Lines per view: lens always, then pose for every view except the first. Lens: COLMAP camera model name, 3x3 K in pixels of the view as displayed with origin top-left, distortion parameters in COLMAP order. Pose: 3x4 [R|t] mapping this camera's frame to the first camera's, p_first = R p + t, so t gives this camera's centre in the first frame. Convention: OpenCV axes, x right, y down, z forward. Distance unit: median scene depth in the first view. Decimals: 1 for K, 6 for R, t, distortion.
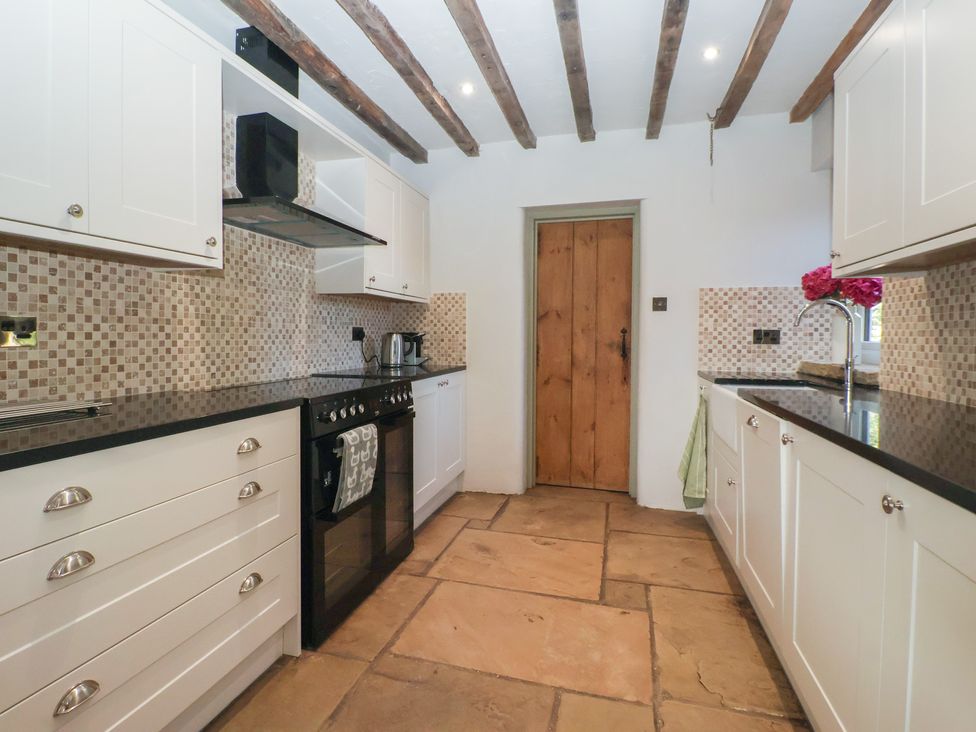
lens RADIAL K [[515.1, 0, 478.6], [0, 515.1, 348.4], [0, 0, 1]] dist [-0.012862, -0.001748]
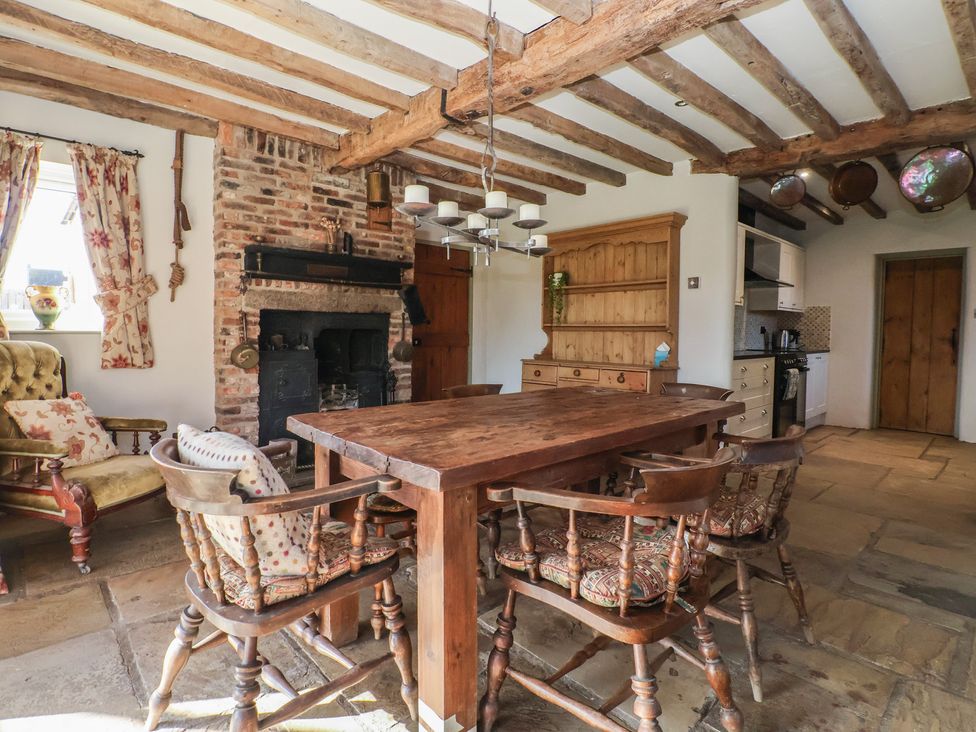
lens RADIAL K [[515.1, 0, 478.6], [0, 515.1, 348.4], [0, 0, 1]] dist [-0.012862, -0.001748]
pose [[0.851572, 0.028066, -0.523485, -0.237329], [-0.022959, 0.999604, 0.016243, 0.053507], [0.523734, -0.001813, 0.851880, -1.912133]]
